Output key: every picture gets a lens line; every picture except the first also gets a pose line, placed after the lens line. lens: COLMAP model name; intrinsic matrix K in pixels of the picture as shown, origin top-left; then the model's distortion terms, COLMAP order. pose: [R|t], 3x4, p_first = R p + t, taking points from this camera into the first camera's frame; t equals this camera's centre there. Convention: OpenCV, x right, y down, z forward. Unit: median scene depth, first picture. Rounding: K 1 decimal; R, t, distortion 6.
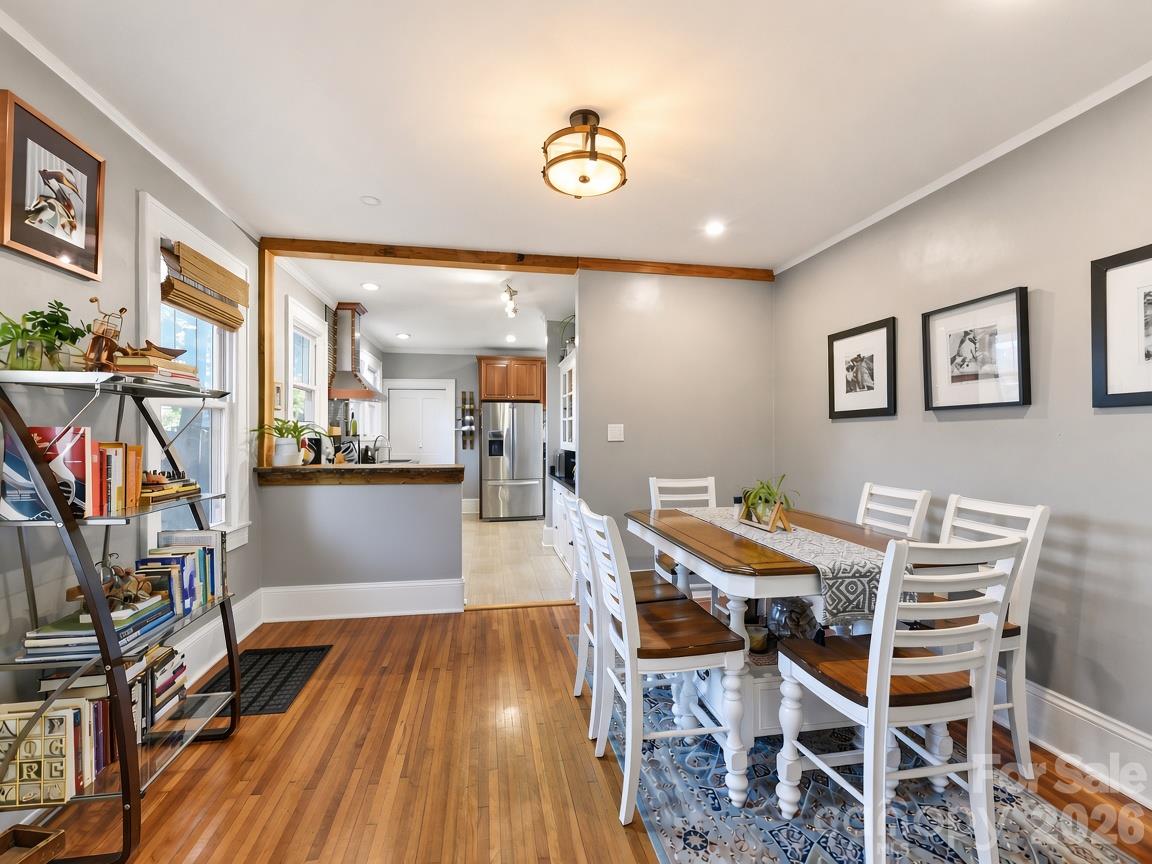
lens RADIAL K [[522.1, 0, 562.4], [0, 522.1, 427.6], [0, 0, 1]] dist [0.002094, -0.000254]
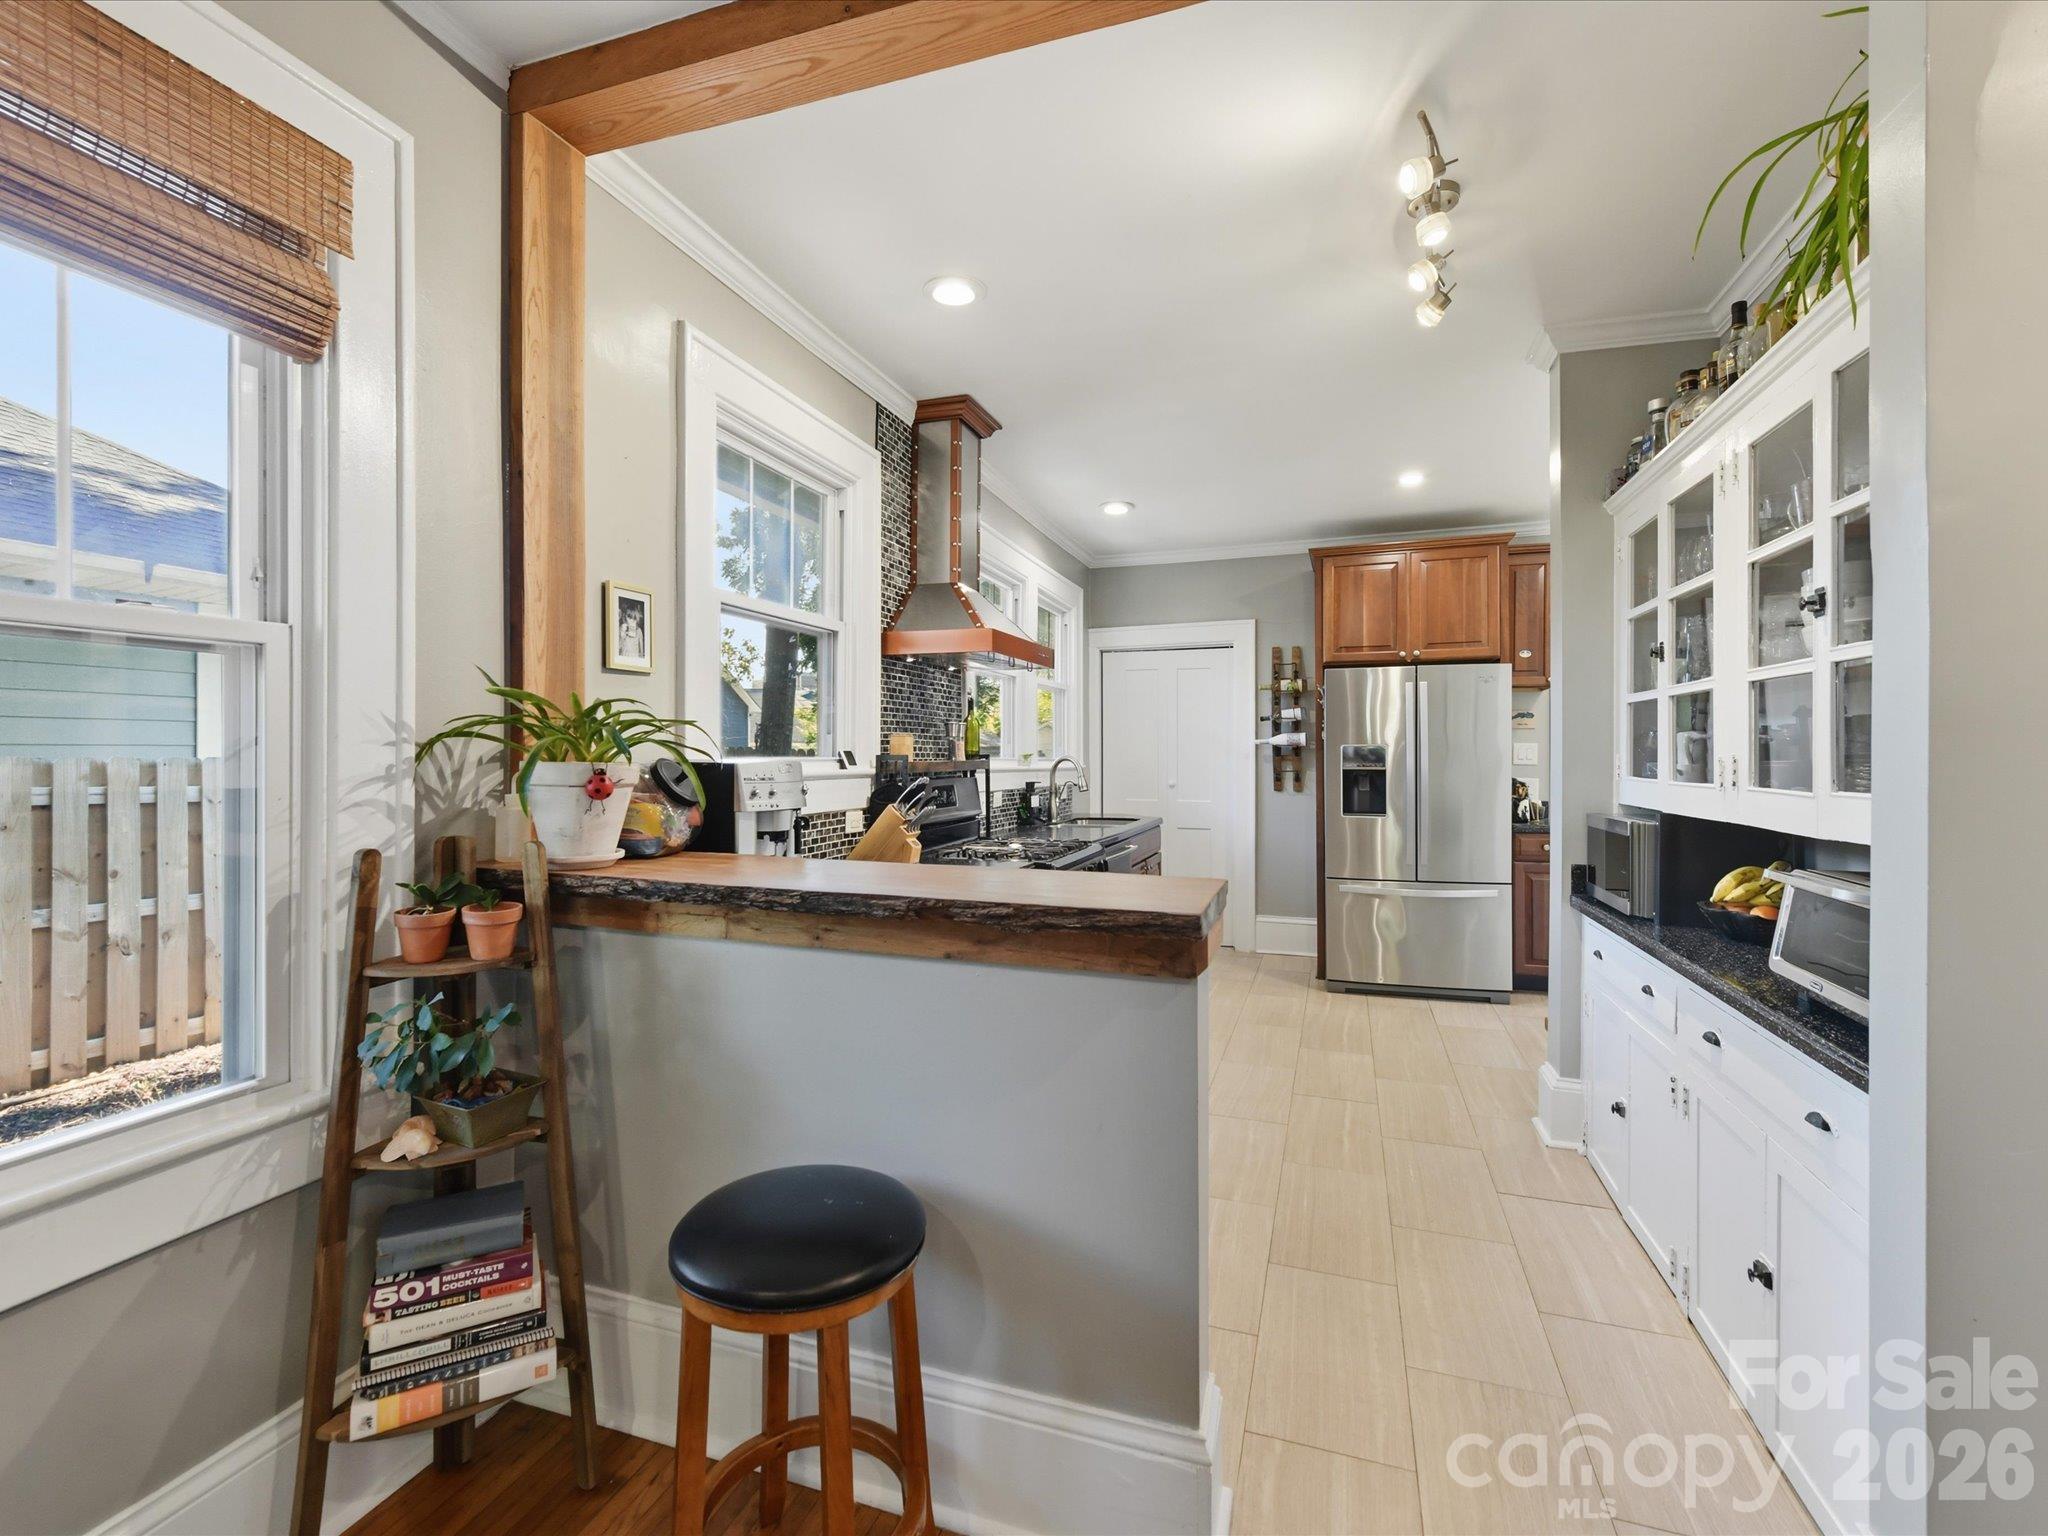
lens RADIAL K [[928.1, 0, 999.9], [0, 928.1, 760.1], [0, 0, 1]] dist [0.002094, -0.000254]
pose [[0.878753, 0.001136, -0.477275, -0.043318], [0.006207, 0.999885, 0.013808, 0.006675], [0.477236, -0.015097, 0.878646, 0.322484]]
